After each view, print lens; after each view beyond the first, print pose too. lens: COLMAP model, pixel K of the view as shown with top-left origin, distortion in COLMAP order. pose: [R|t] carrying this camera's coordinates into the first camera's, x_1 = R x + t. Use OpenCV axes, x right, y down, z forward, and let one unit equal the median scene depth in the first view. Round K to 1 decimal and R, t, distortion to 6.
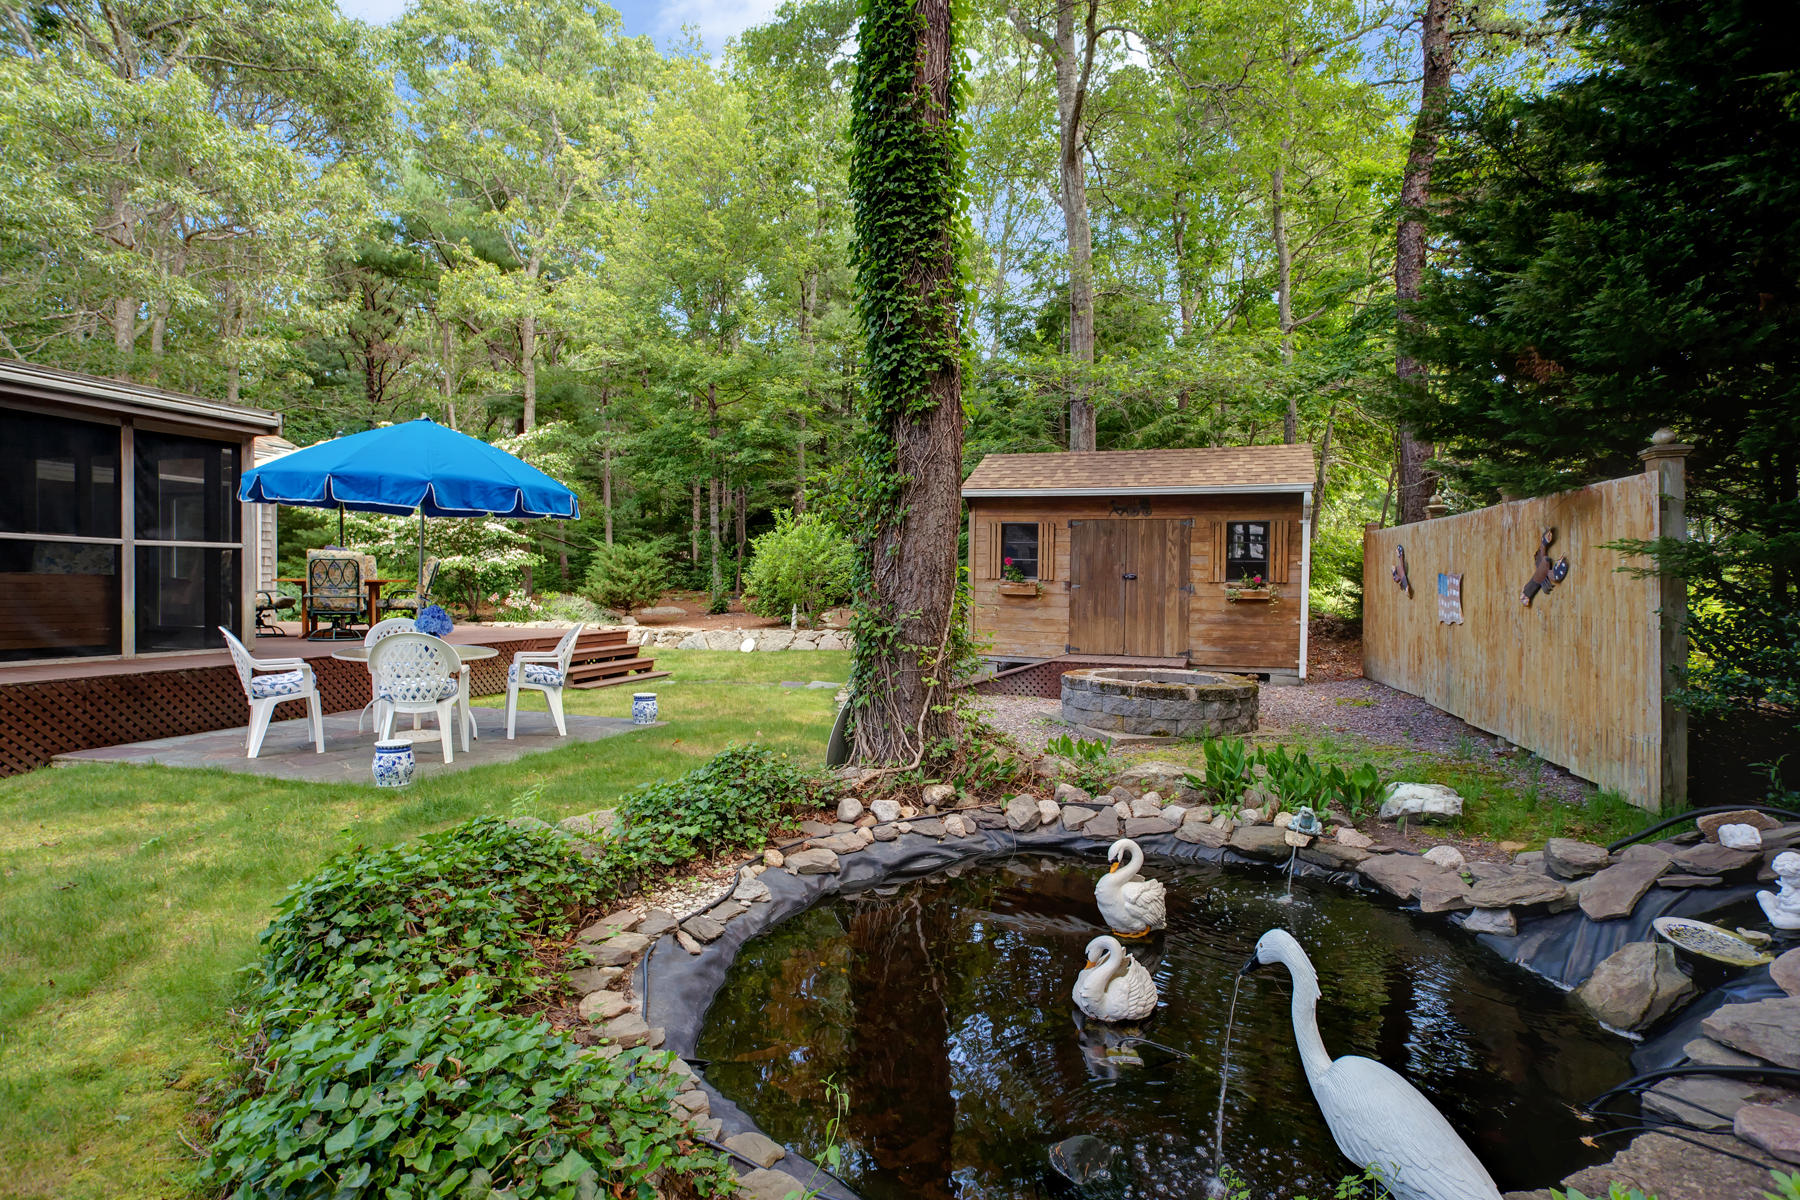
lens RADIAL K [[925.7, 0, 869.5], [0, 925.7, 608.1], [0, 0, 1]] dist [-0.078660, 0.066226]
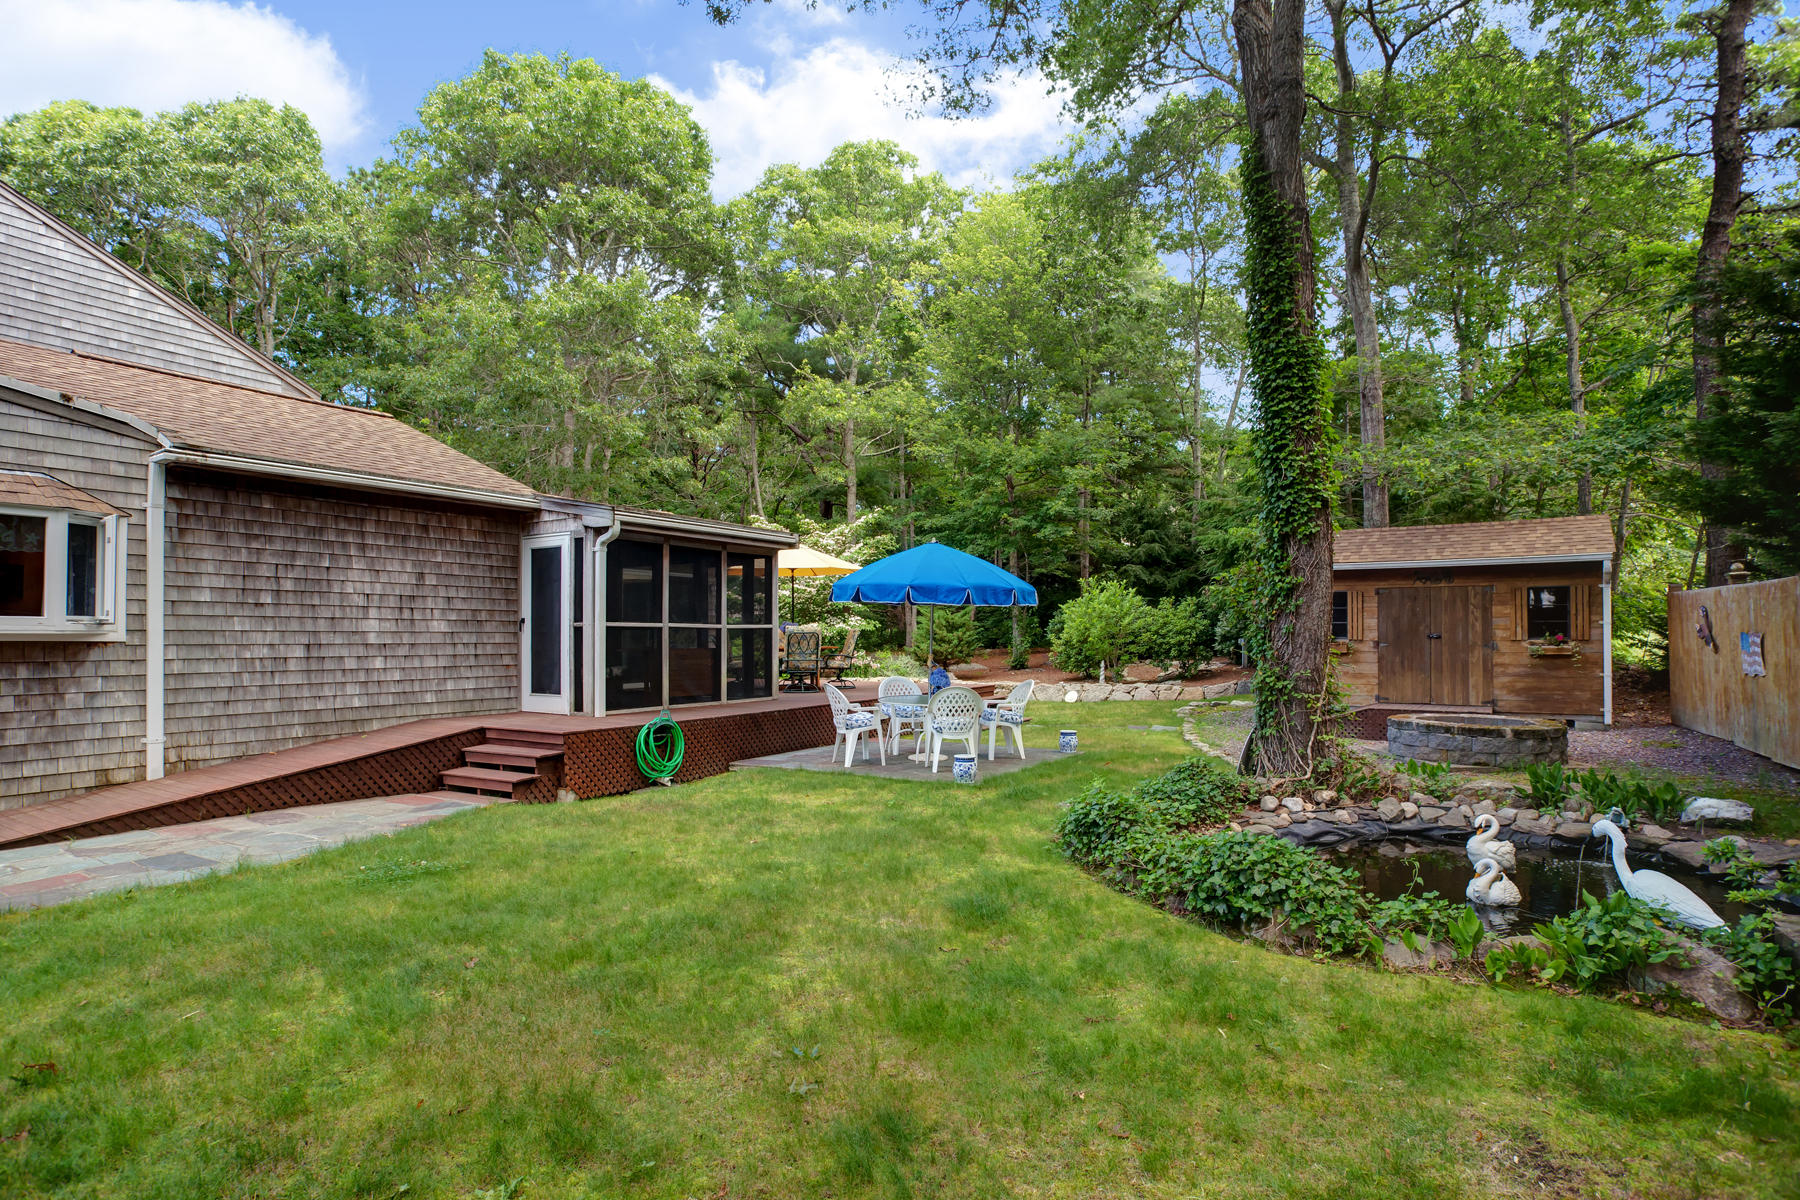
lens RADIAL K [[899.8, 0, 895.8], [0, 899.8, 623.7], [0, 0, 1]] dist [-0.060092, 0.027778]
pose [[0.972156, -0.017392, -0.233686, -0.181080], [0.007401, 0.999023, -0.043560, -0.009673], [0.234216, 0.040617, 0.971336, -0.374790]]
